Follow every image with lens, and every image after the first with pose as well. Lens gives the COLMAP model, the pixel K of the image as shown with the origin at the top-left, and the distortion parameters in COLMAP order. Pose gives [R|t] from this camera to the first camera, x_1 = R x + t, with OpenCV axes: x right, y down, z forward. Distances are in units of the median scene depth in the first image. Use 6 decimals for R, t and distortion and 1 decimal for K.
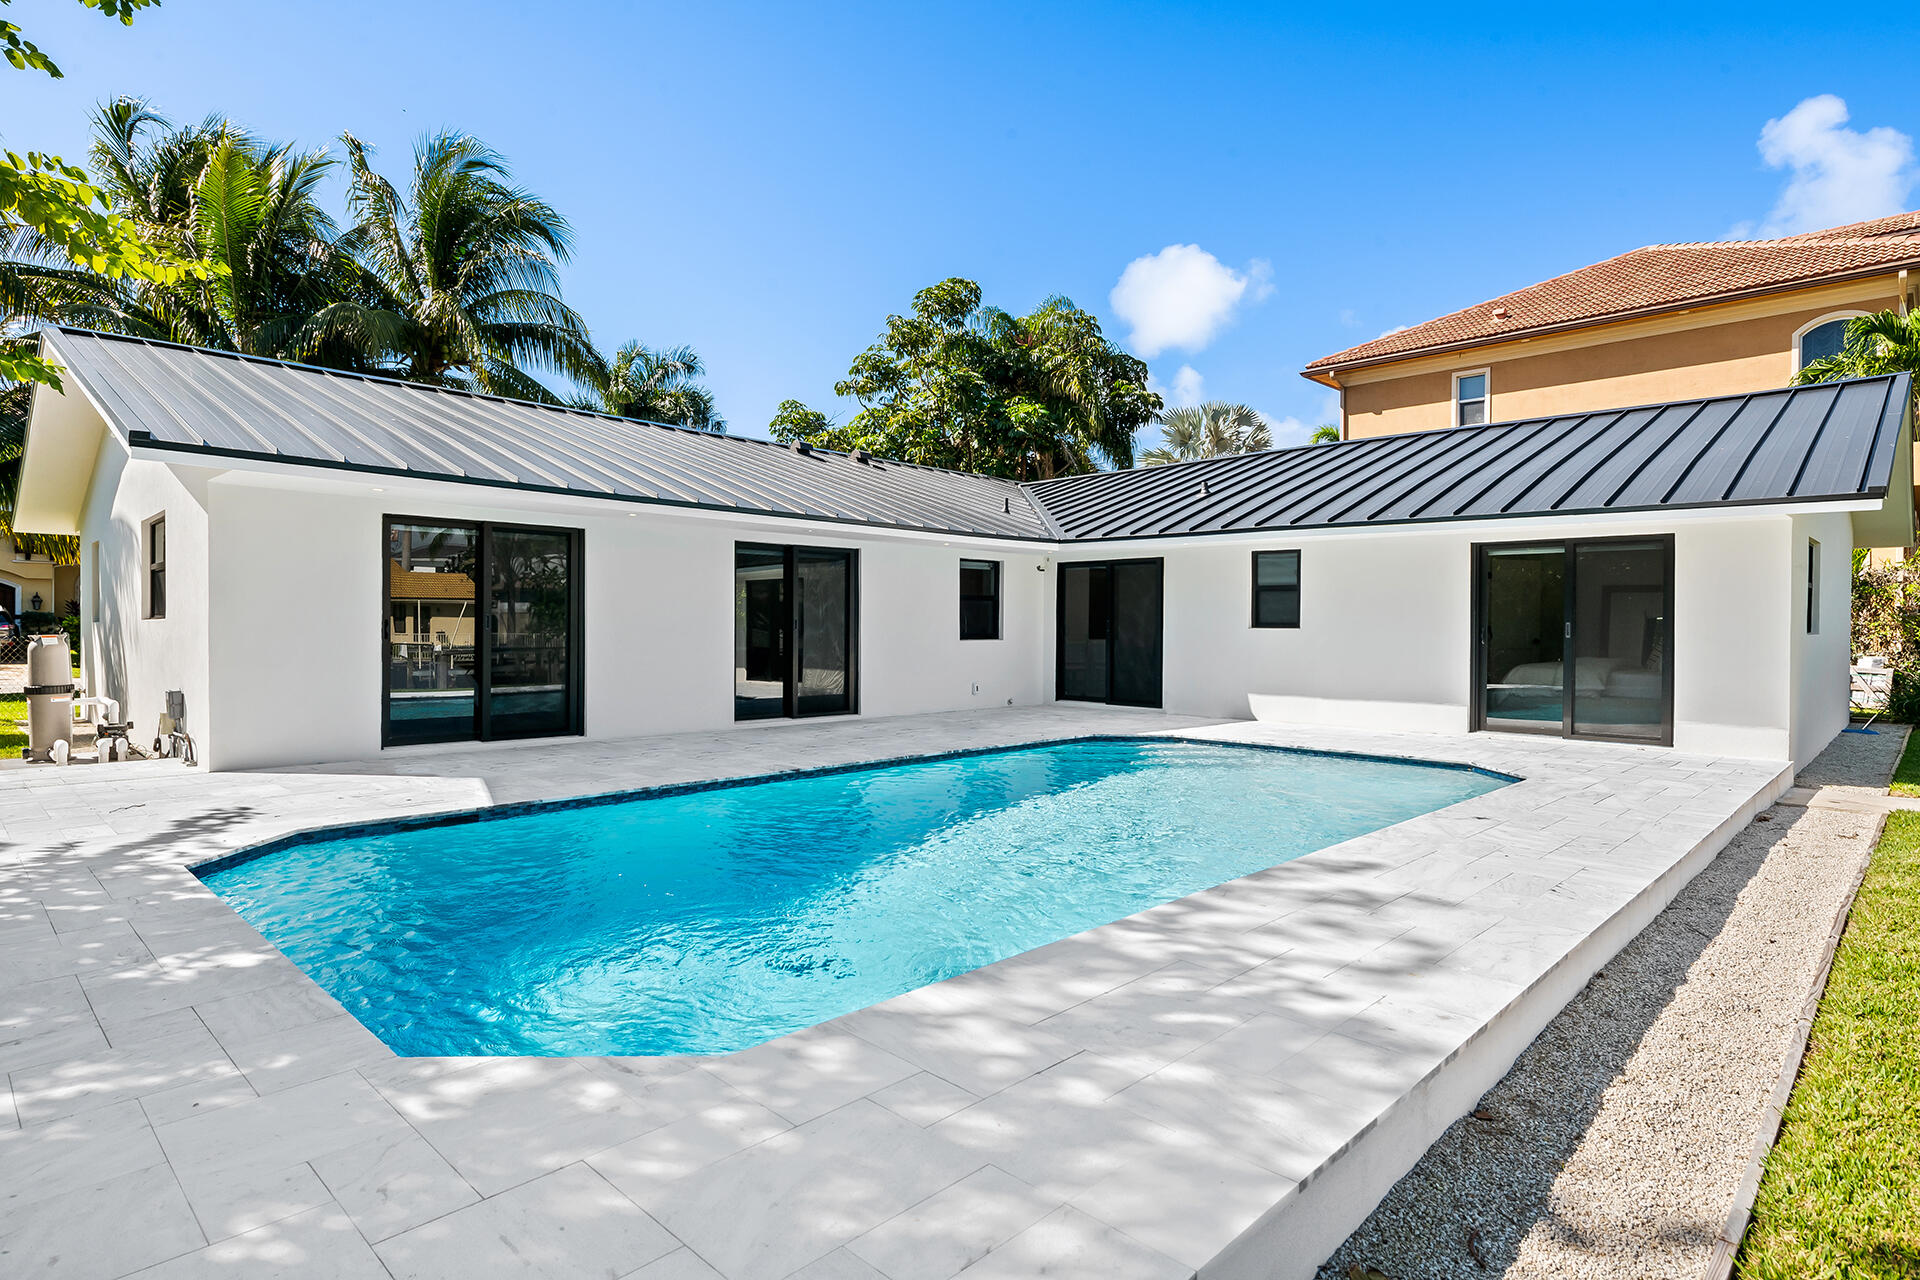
lens RADIAL K [[1009.6, 0, 955.0], [0, 1009.6, 631.4], [0, 0, 1]] dist [0.005695, -0.002090]
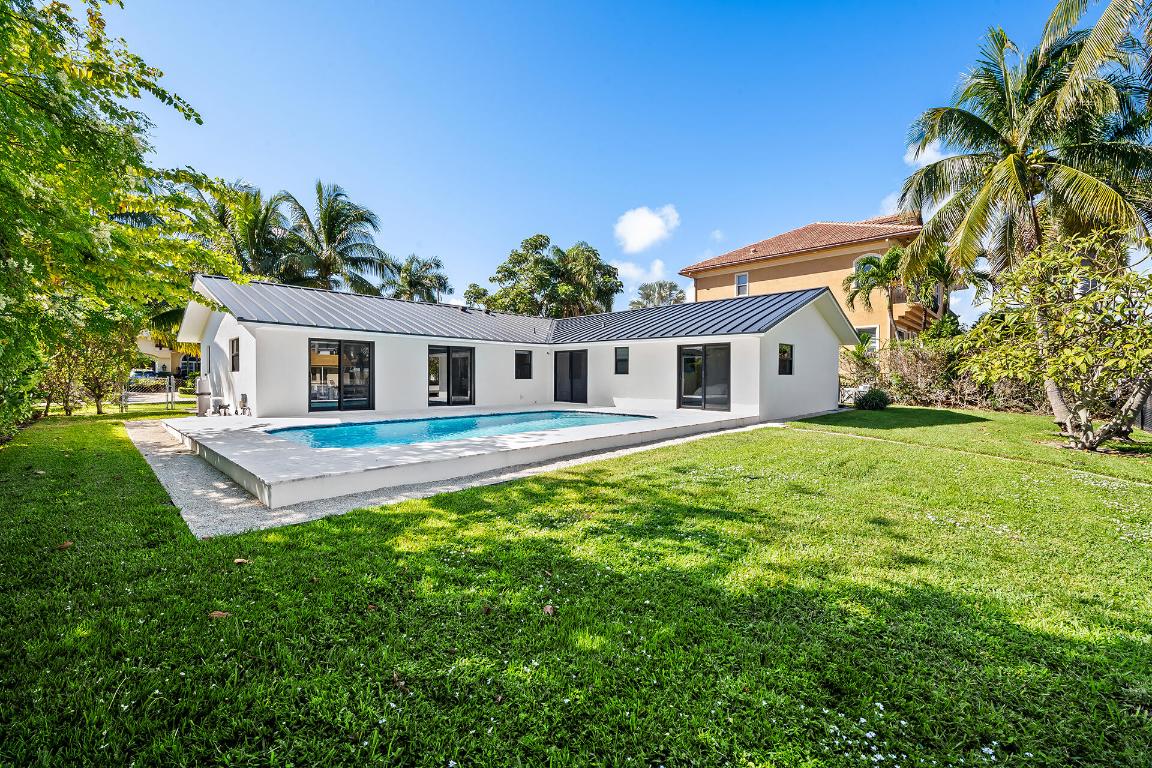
lens RADIAL K [[478.0, 0, 576.3], [0, 478.0, 386.3], [0, 0, 1]] dist [-0.003704, 0.000167]
pose [[0.999997, -0.002186, 0.000494, 0.103770], [0.002181, 0.999932, 0.011423, 0.008076], [-0.000519, -0.011422, 0.999935, -0.190770]]
